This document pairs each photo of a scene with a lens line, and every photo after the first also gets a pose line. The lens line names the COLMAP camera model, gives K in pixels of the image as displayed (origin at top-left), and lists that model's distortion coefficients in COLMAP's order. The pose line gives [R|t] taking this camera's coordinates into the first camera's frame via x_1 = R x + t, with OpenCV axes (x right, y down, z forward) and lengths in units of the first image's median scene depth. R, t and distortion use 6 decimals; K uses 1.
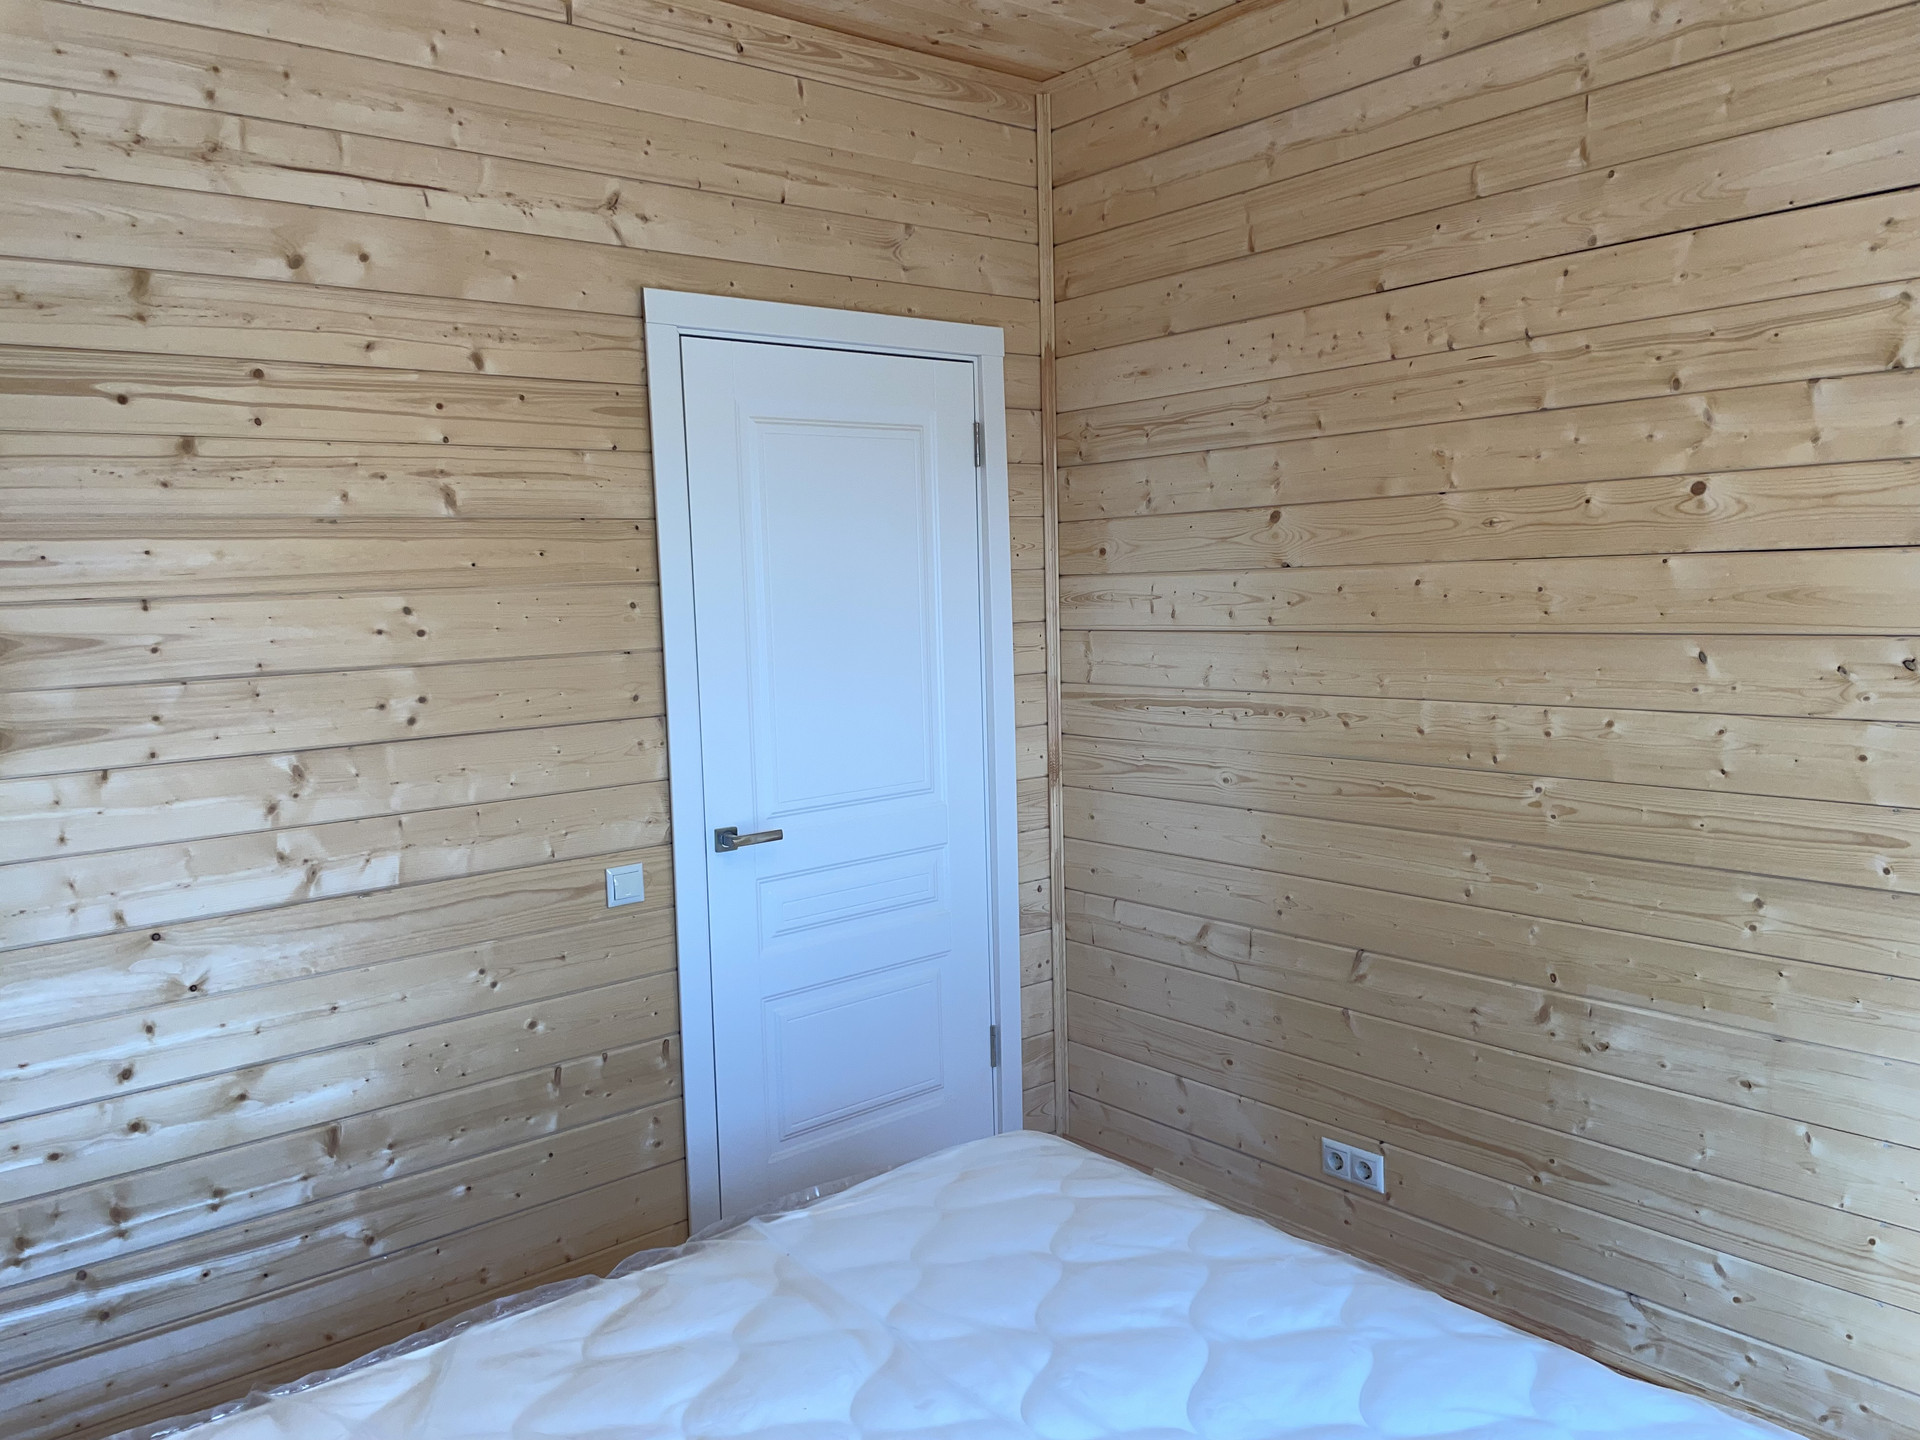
lens RADIAL K [[1457.3, 0, 950.2], [0, 1457.3, 722.6], [0, 0, 1]] dist [0.091989, -0.112564]
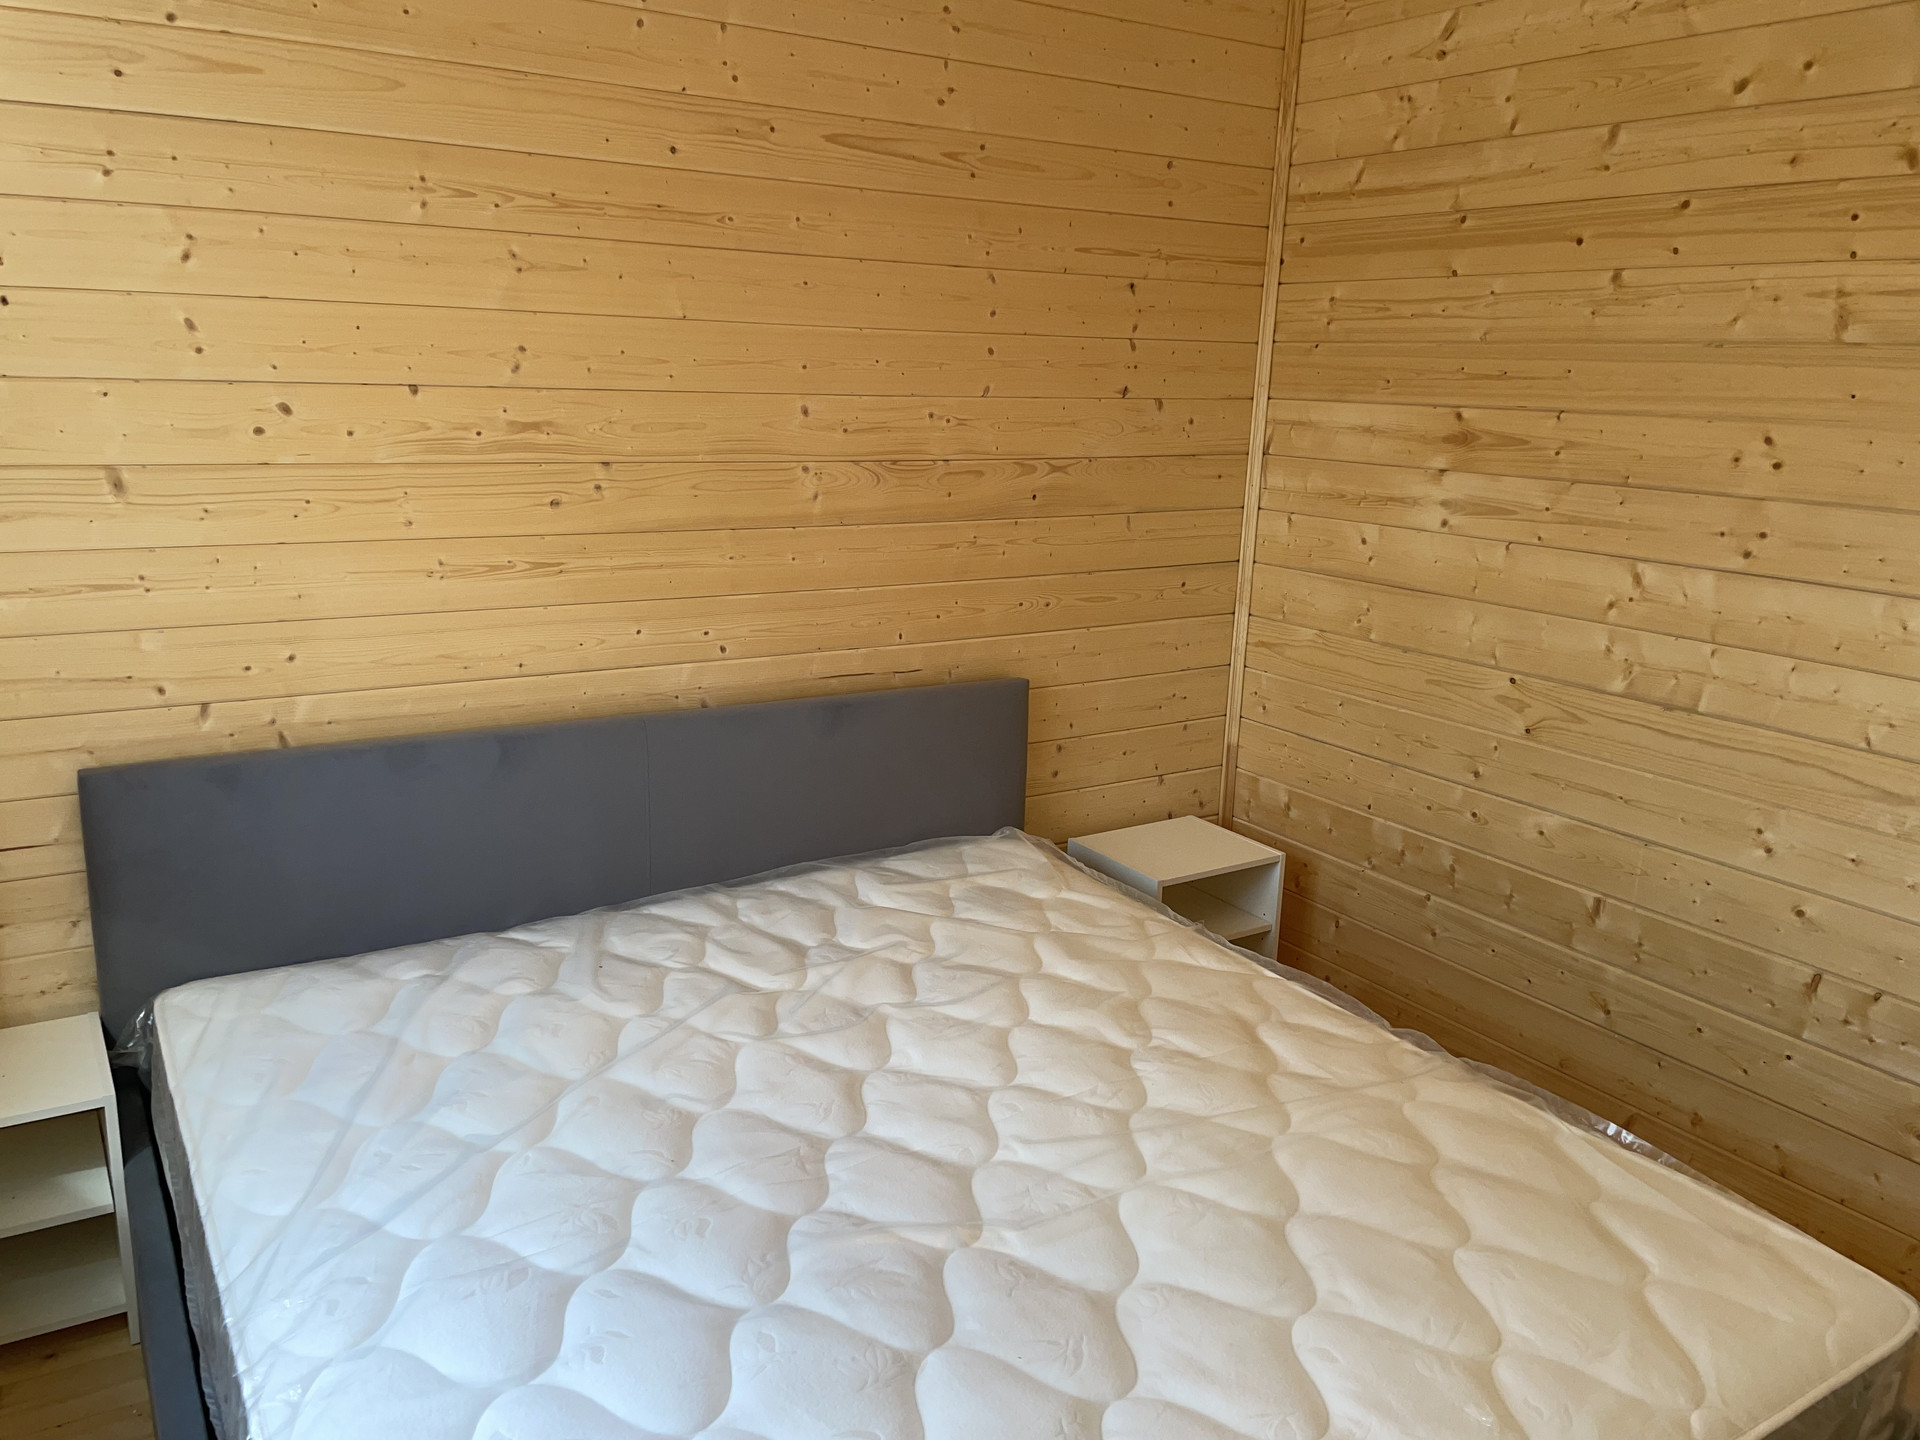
lens RADIAL K [[1457.3, 0, 950.3], [0, 1457.3, 723.1], [0, 0, 1]] dist [0.091989, -0.112564]
pose [[-0.125688, 0.261734, -0.956921, 0.768922], [-0.134674, 0.951140, 0.277842, -0.110699], [0.982886, 0.163794, -0.084298, 0.662045]]
